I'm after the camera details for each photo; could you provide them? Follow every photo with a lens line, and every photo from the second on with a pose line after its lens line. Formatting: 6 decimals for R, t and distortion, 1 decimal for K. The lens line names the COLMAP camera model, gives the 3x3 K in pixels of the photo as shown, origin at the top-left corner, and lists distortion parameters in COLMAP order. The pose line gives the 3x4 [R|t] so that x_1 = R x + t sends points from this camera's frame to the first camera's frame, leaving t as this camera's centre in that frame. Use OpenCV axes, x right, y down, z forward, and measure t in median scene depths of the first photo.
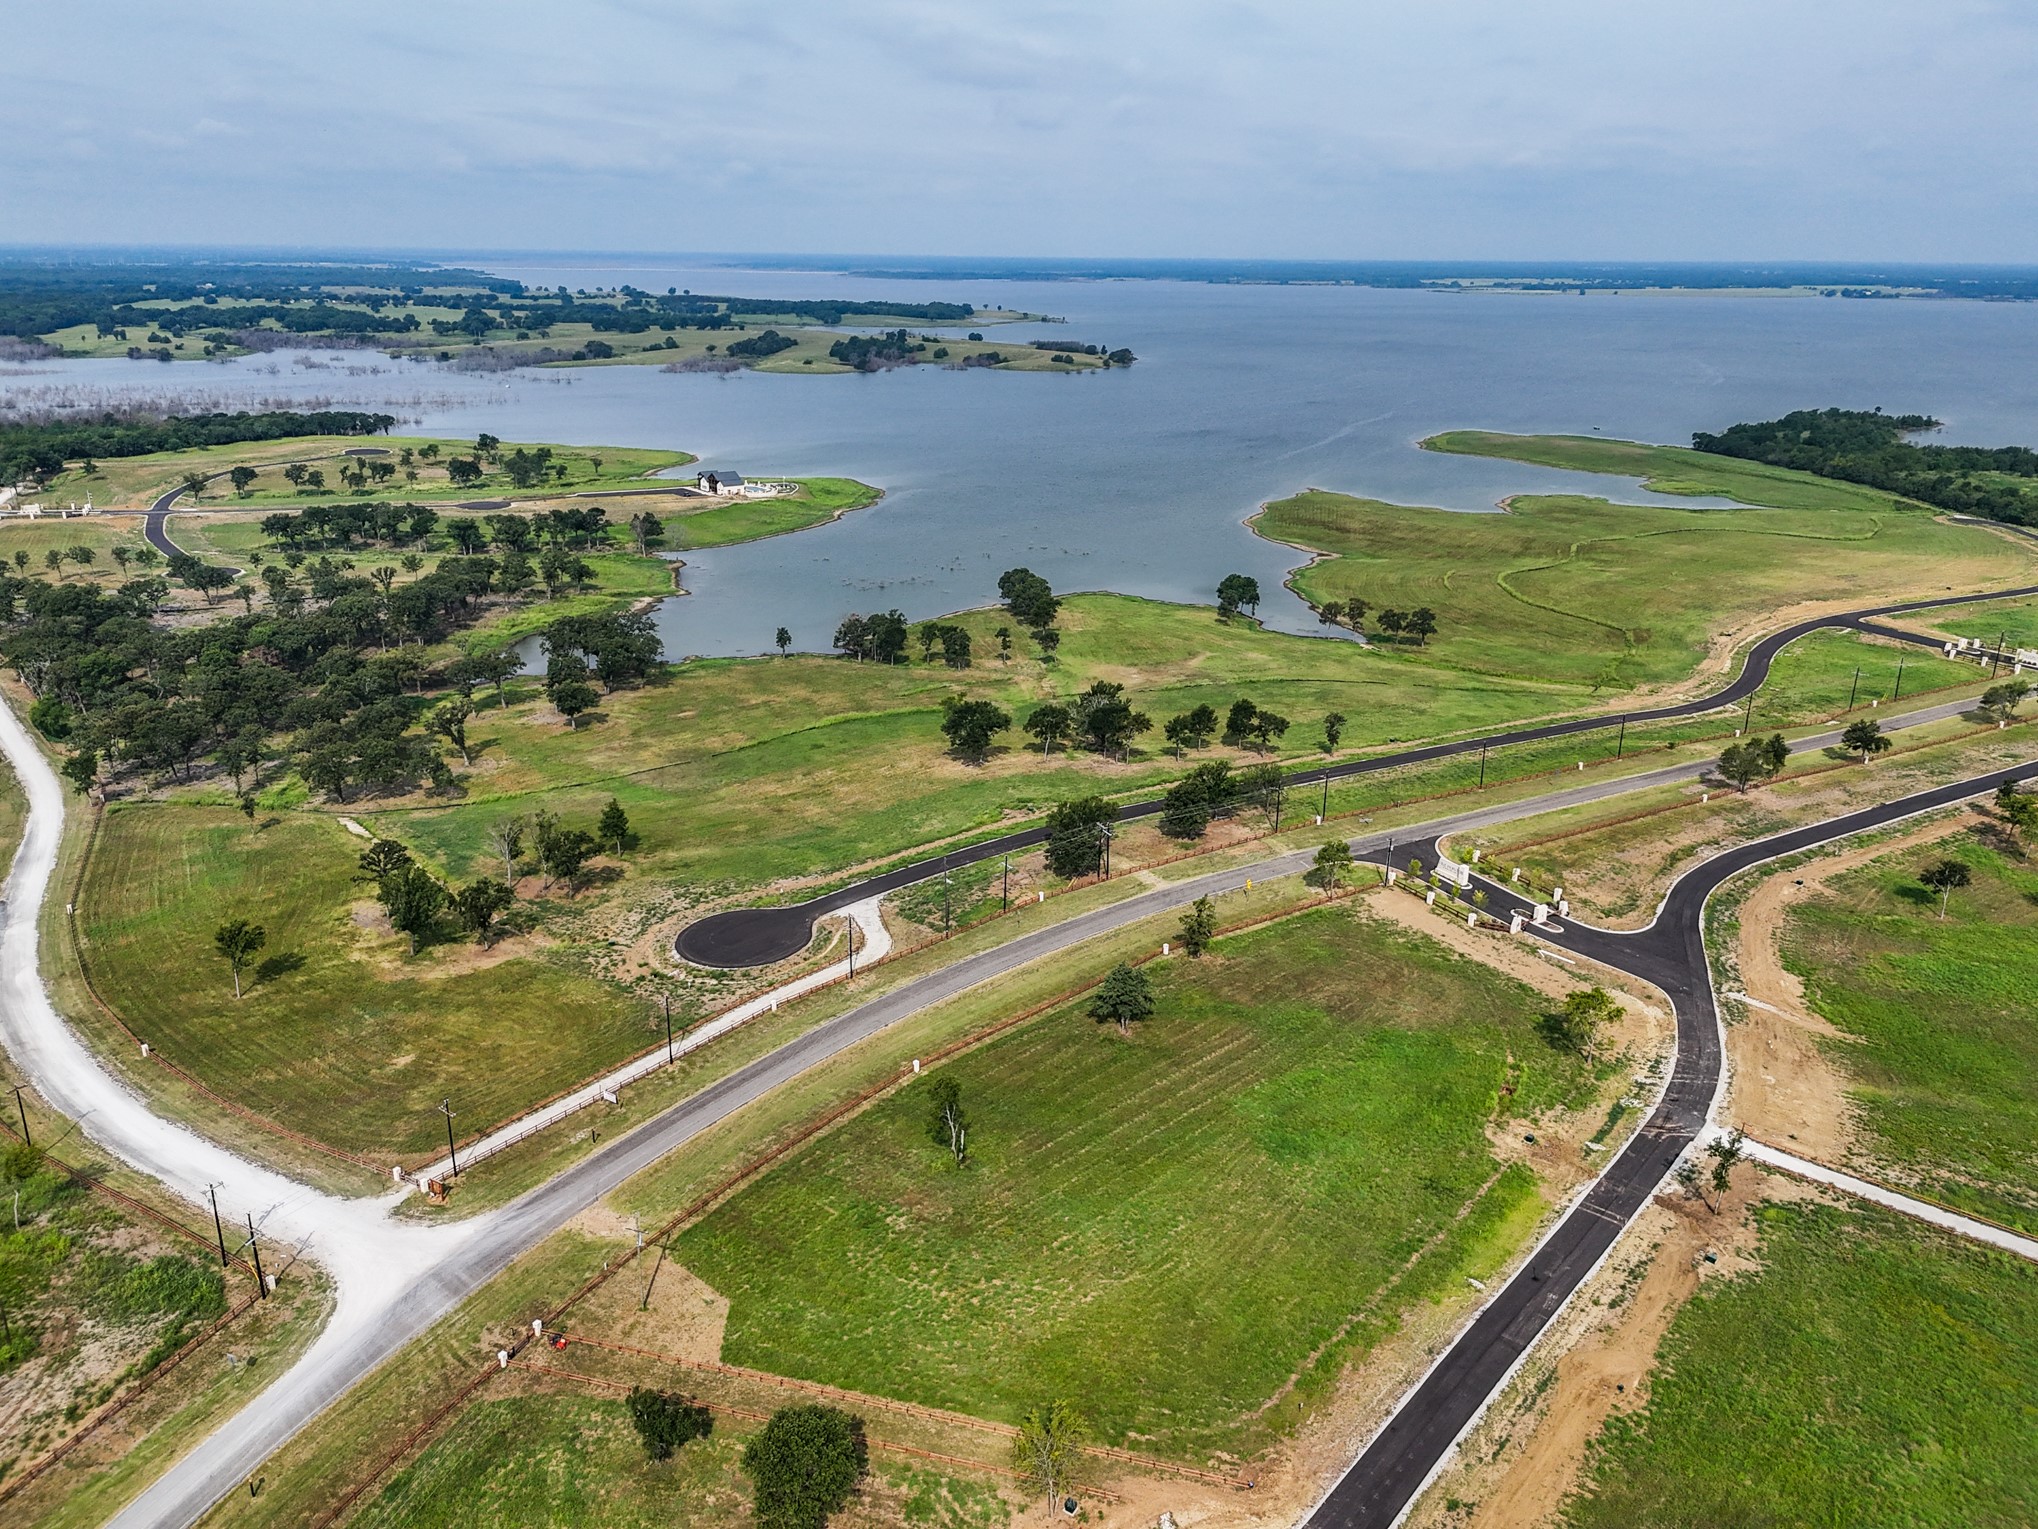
lens RADIAL K [[1506.1, 0, 1023.7], [0, 1506.1, 760.4], [0, 0, 1]] dist [0.054702, -0.049443]
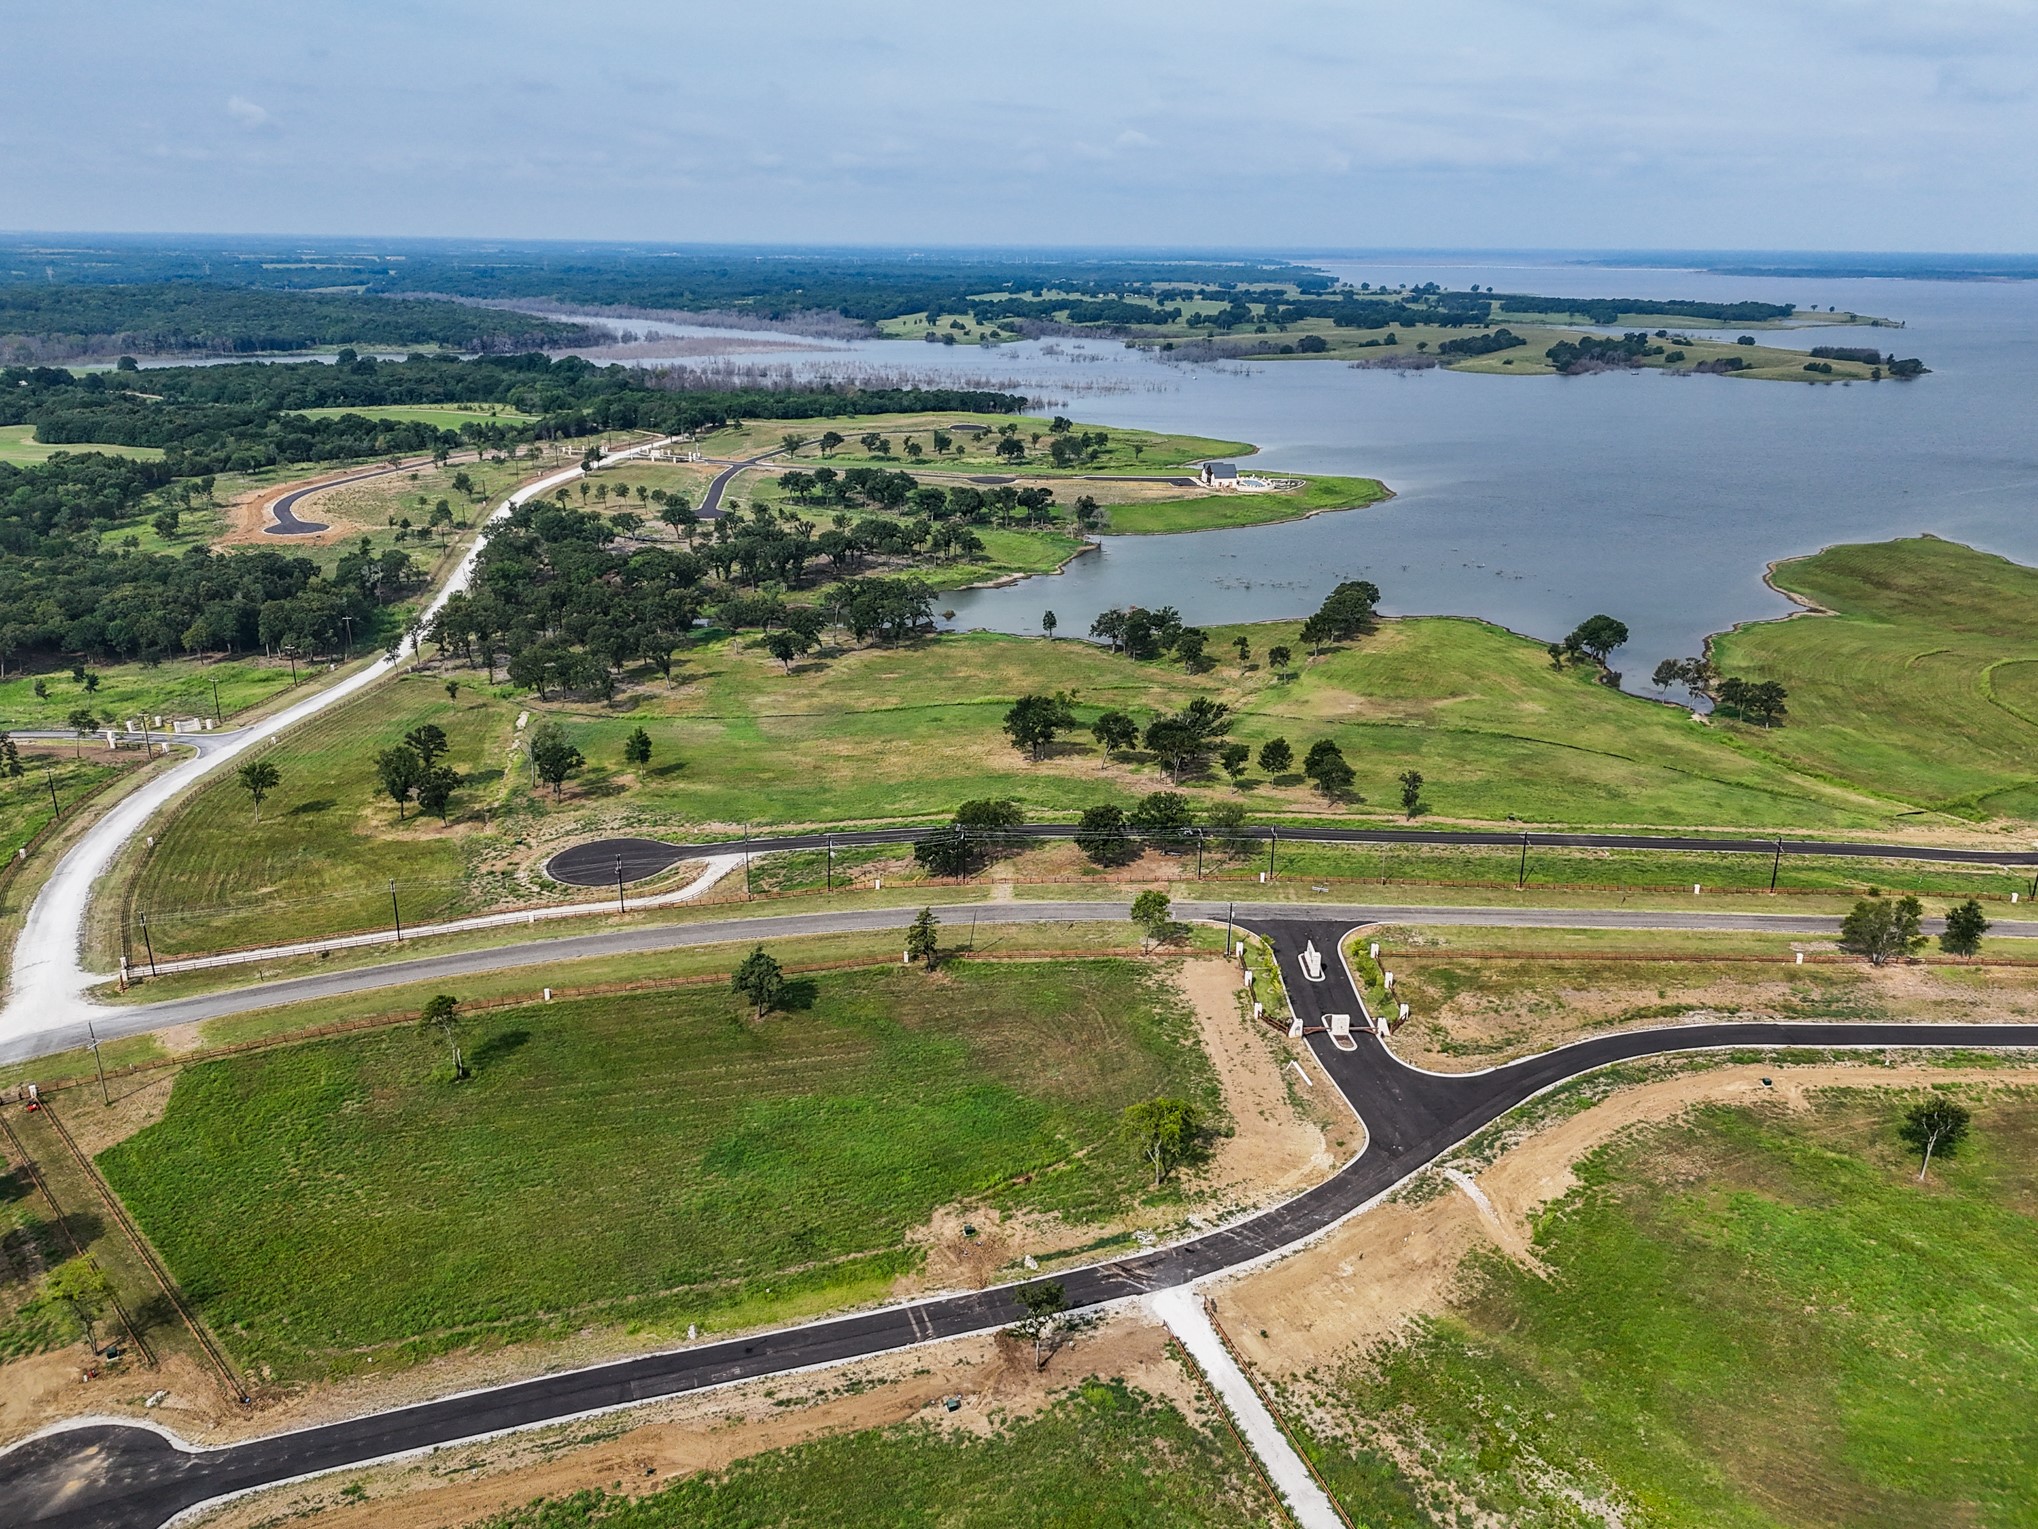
lens RADIAL K [[1506.1, 0, 1023.3], [0, 1506.1, 768.3], [0, 0, 1]] dist [0.054702, -0.049443]
pose [[0.858042, 0.168146, -0.485274, 0.463237], [-0.165263, 0.985027, 0.049098, -0.041210], [0.486263, 0.038069, 0.872983, 0.143861]]
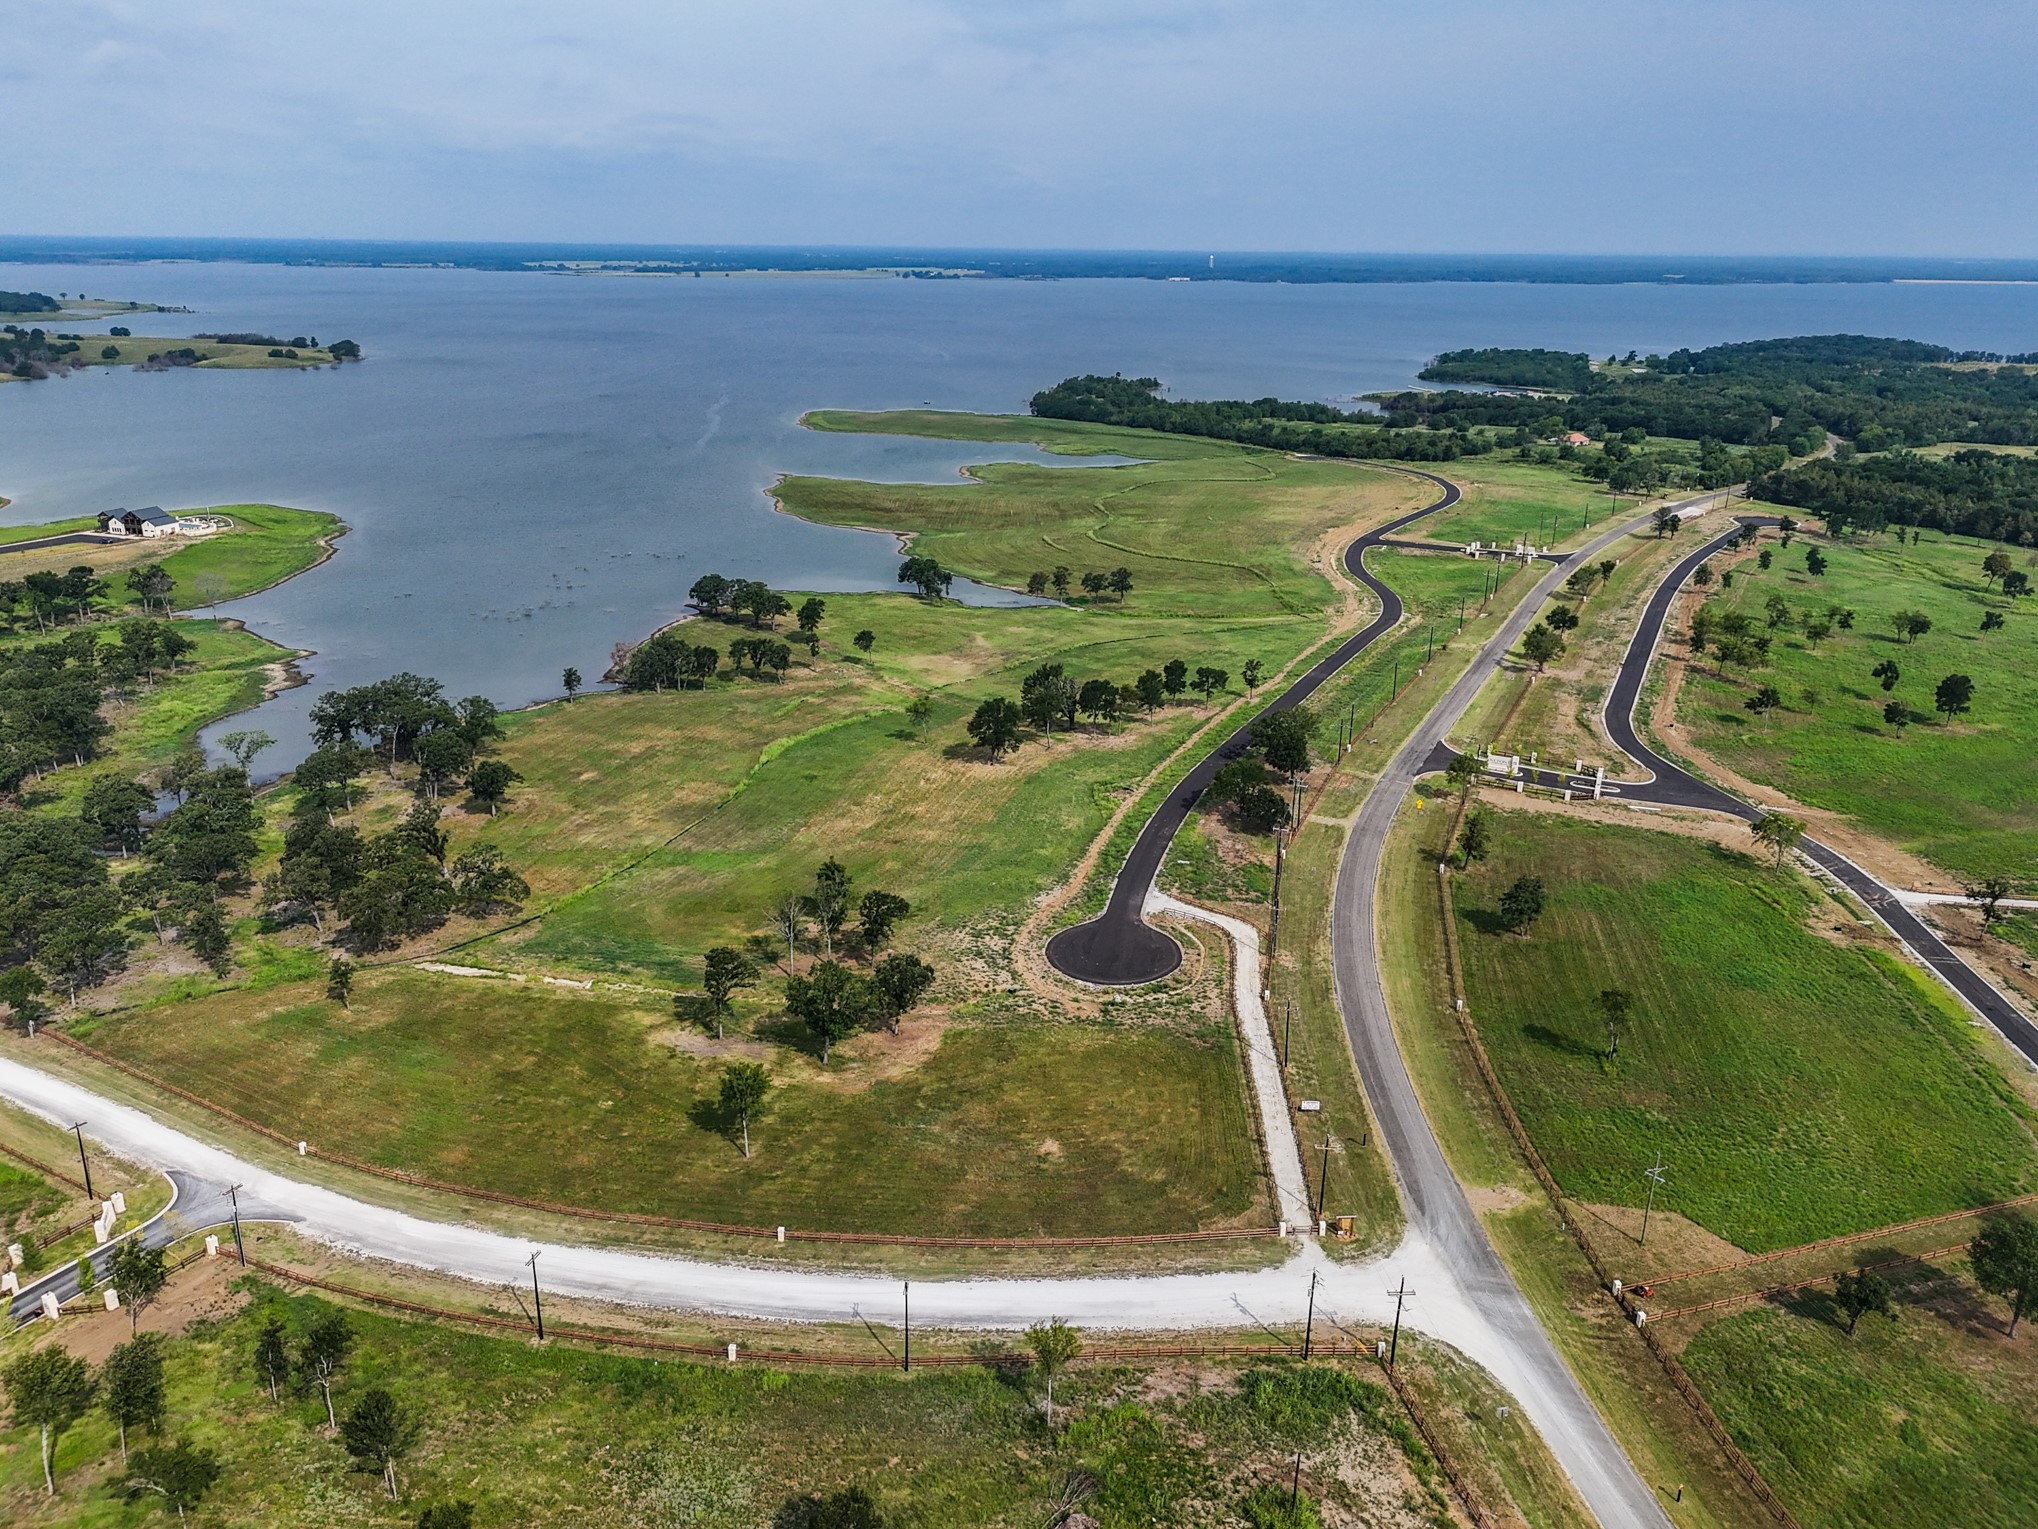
lens RADIAL K [[1506.1, 0, 1022.7], [0, 1506.1, 771.3], [0, 0, 1]] dist [0.054702, -0.049443]
pose [[0.835646, -0.183305, 0.517779, -0.560343], [0.174395, 0.982438, 0.066349, -0.057078], [-0.520848, 0.034854, 0.852937, 0.152092]]
